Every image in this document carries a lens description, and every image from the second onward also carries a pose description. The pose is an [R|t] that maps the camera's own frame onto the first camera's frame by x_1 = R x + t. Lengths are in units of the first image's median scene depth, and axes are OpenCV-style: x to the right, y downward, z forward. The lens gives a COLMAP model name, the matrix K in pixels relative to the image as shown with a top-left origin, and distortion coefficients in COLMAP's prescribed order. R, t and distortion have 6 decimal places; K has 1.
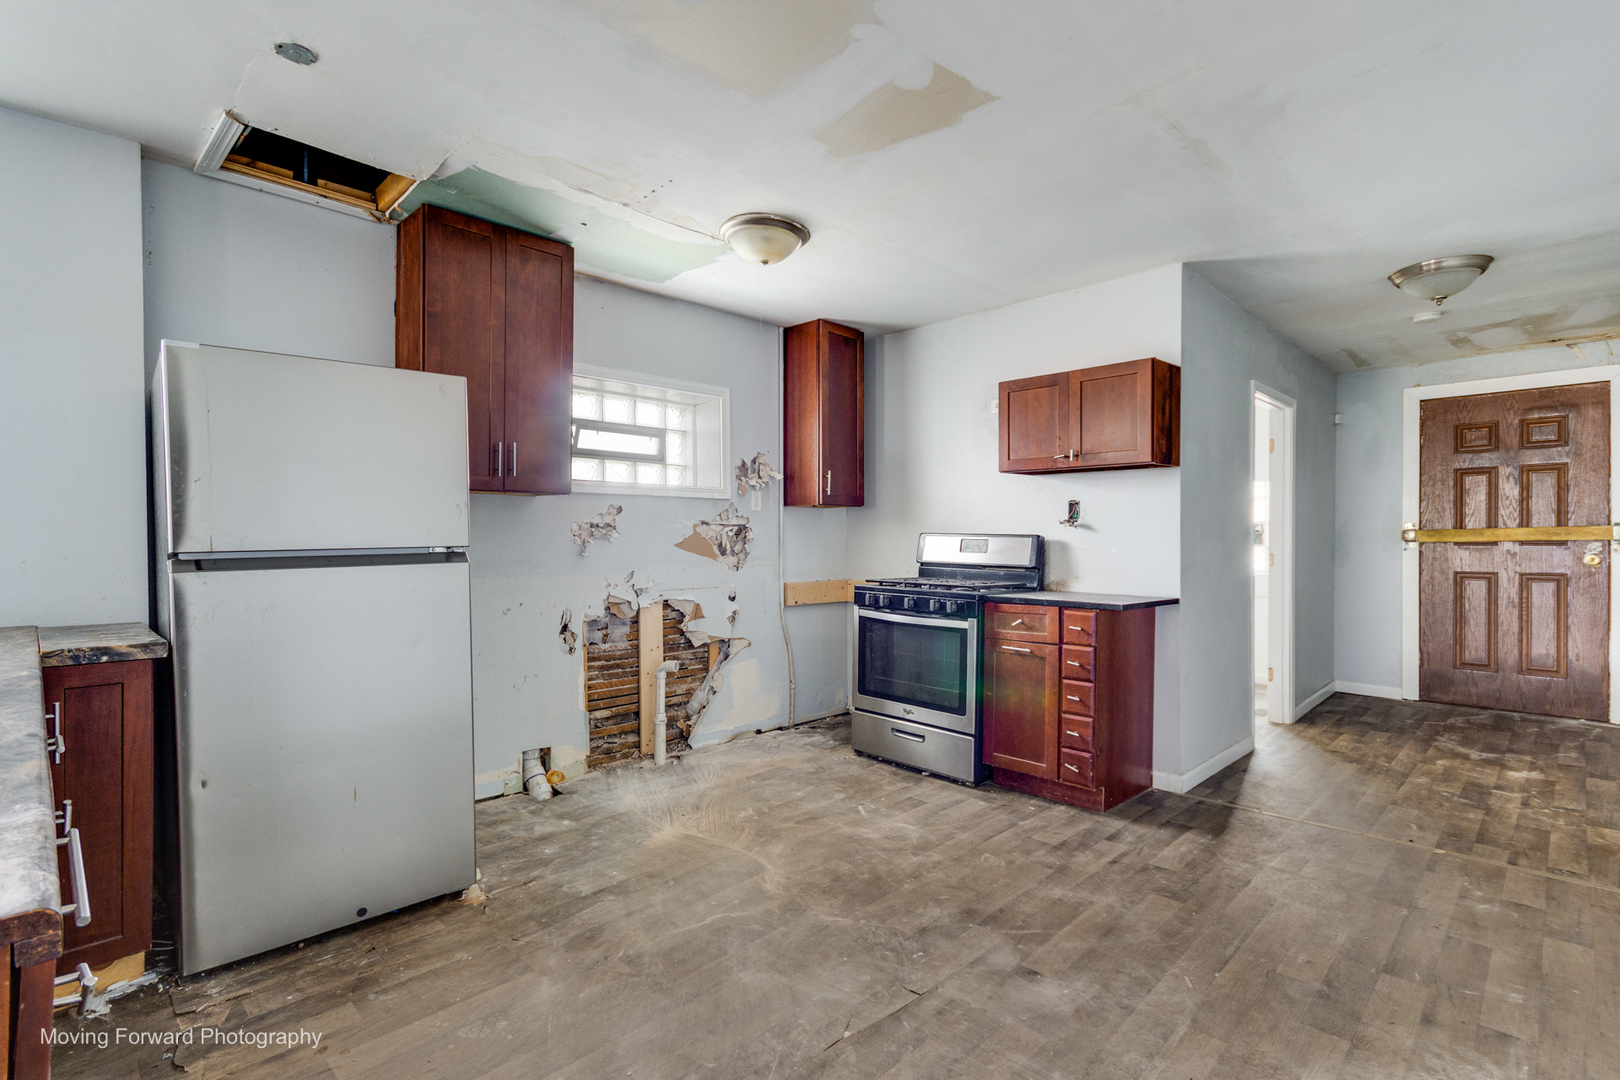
lens RADIAL K [[766.5, 0, 808.2], [0, 766.5, 549.5], [0, 0, 1]] dist [0.000645, 0.003531]
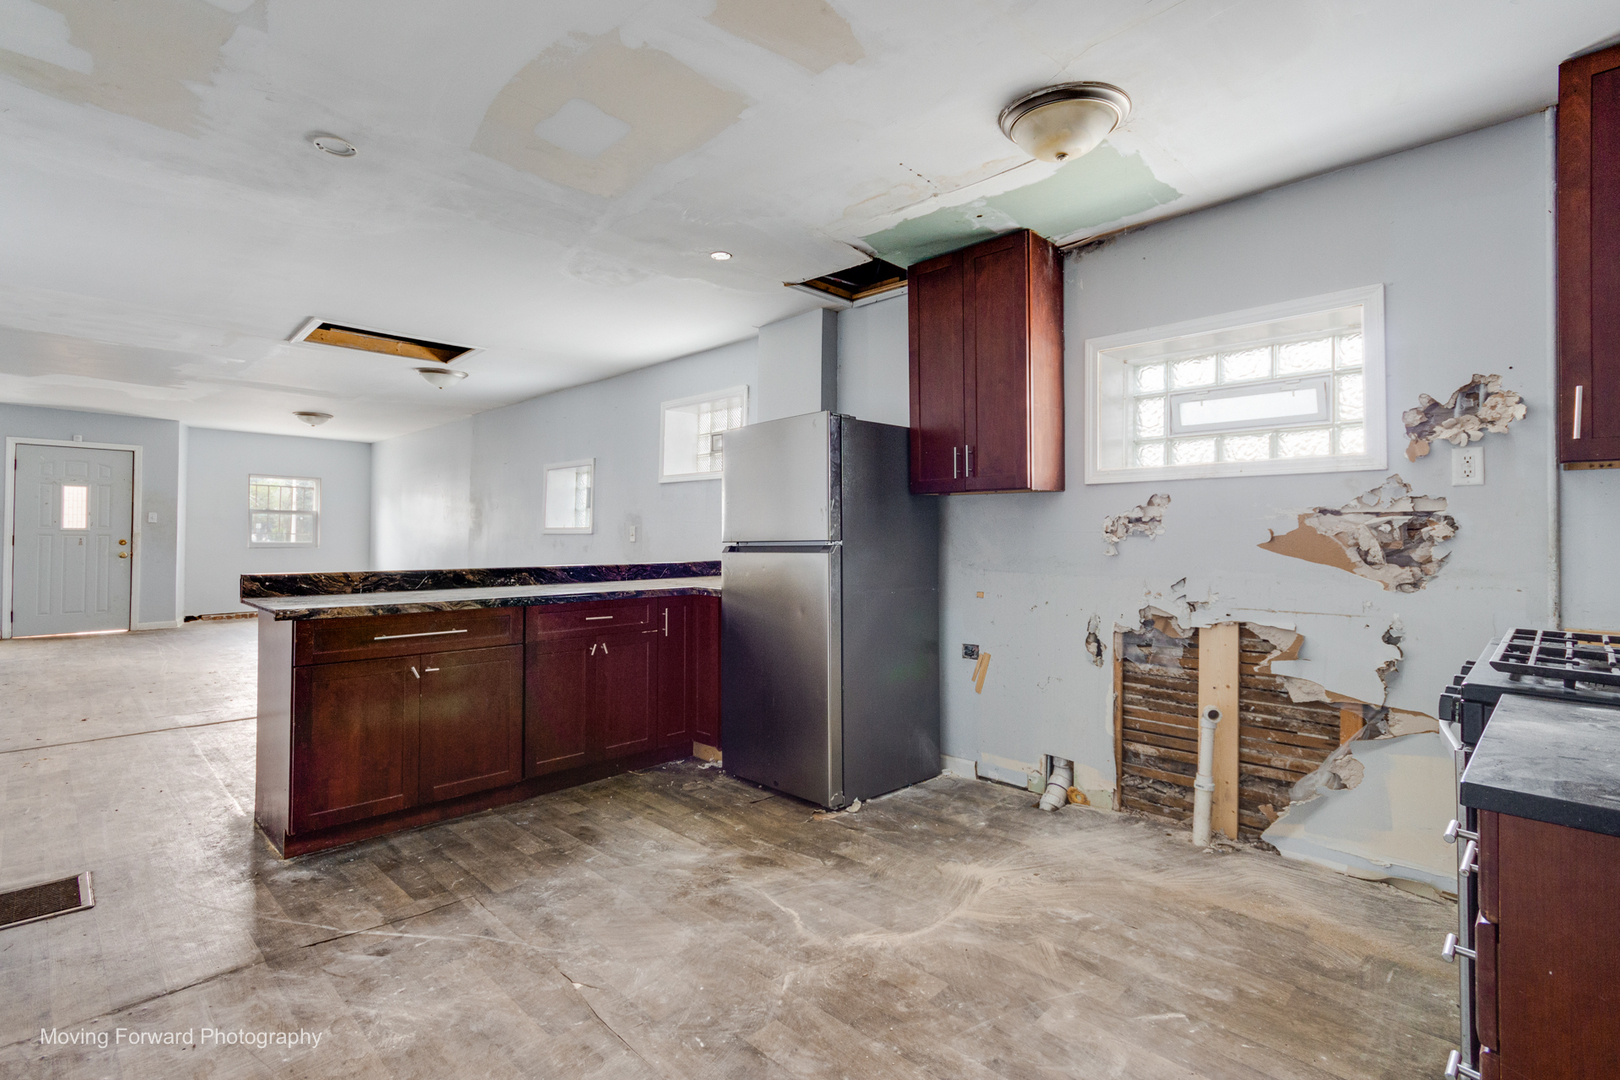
lens RADIAL K [[766.5, 0, 809.0], [0, 766.5, 524.6], [0, 0, 1]] dist [0.000645, 0.003531]
pose [[-0.007614, -0.016695, -0.999832, 0.570101], [-0.017640, 0.999707, -0.016559, -0.006464], [0.999815, 0.017511, -0.007907, 0.655450]]
